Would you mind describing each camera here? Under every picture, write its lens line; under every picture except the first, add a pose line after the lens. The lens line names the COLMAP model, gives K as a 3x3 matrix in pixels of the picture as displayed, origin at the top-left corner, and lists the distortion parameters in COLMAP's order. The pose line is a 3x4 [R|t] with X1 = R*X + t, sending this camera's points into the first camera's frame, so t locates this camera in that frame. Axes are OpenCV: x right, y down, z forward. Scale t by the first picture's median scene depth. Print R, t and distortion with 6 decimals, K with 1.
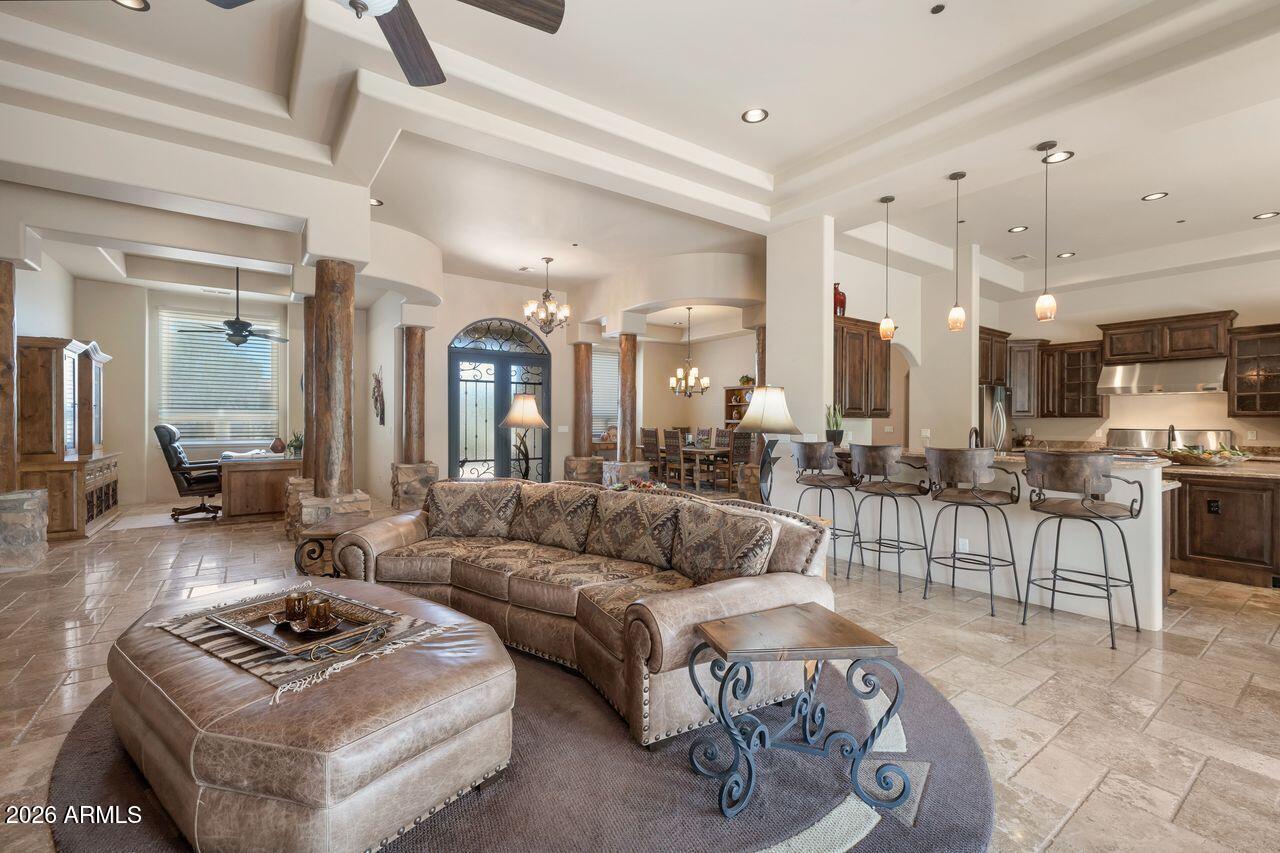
lens RADIAL K [[557.1, 0, 629.8], [0, 557.1, 422.4], [0, 0, 1]] dist [0.004026, -0.000333]
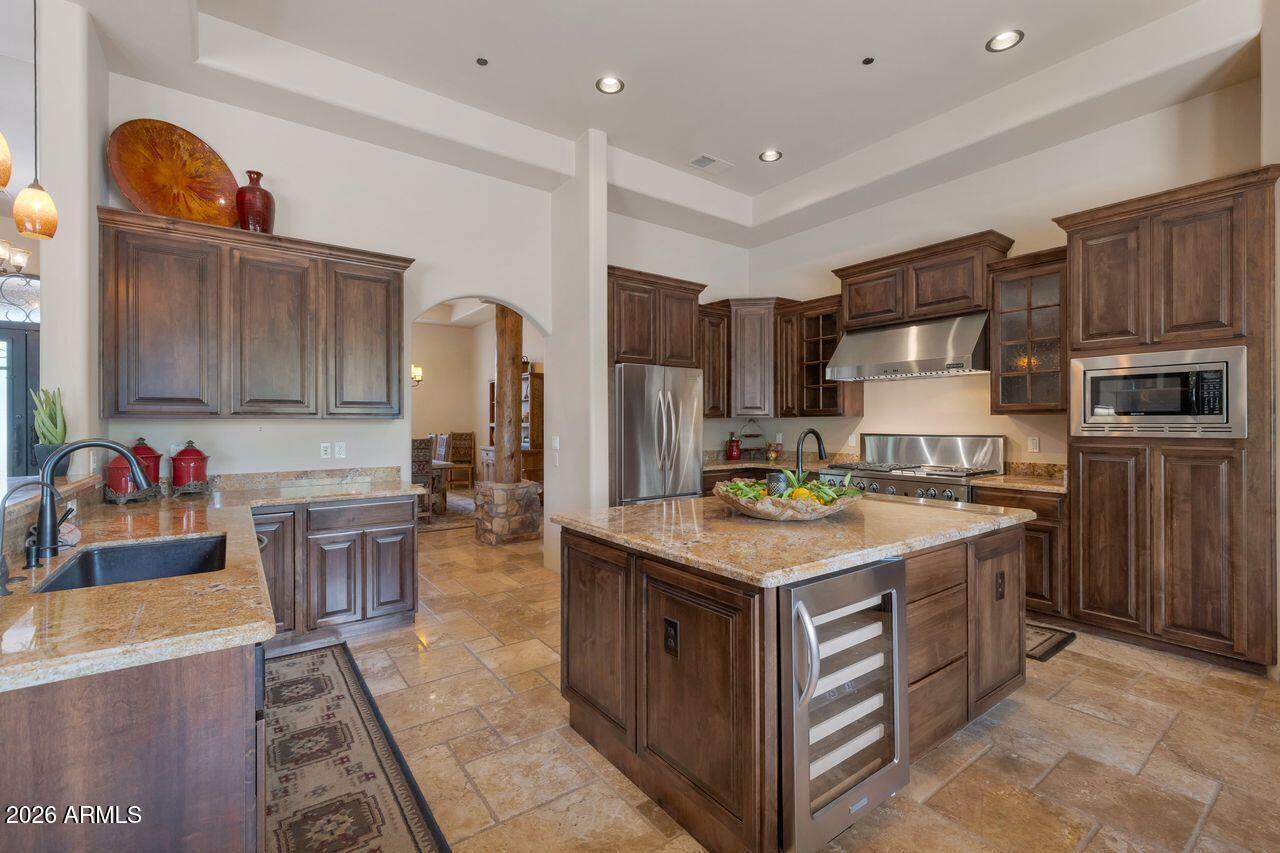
lens RADIAL K [[557.1, 0, 650.9], [0, 557.1, 425.0], [0, 0, 1]] dist [0.004026, -0.000333]
pose [[0.999991, -0.003783, 0.001745, 0.663106], [0.003784, 0.999993, -0.000778, 0.000545], [-0.001742, 0.000785, 0.999998, 0.389316]]
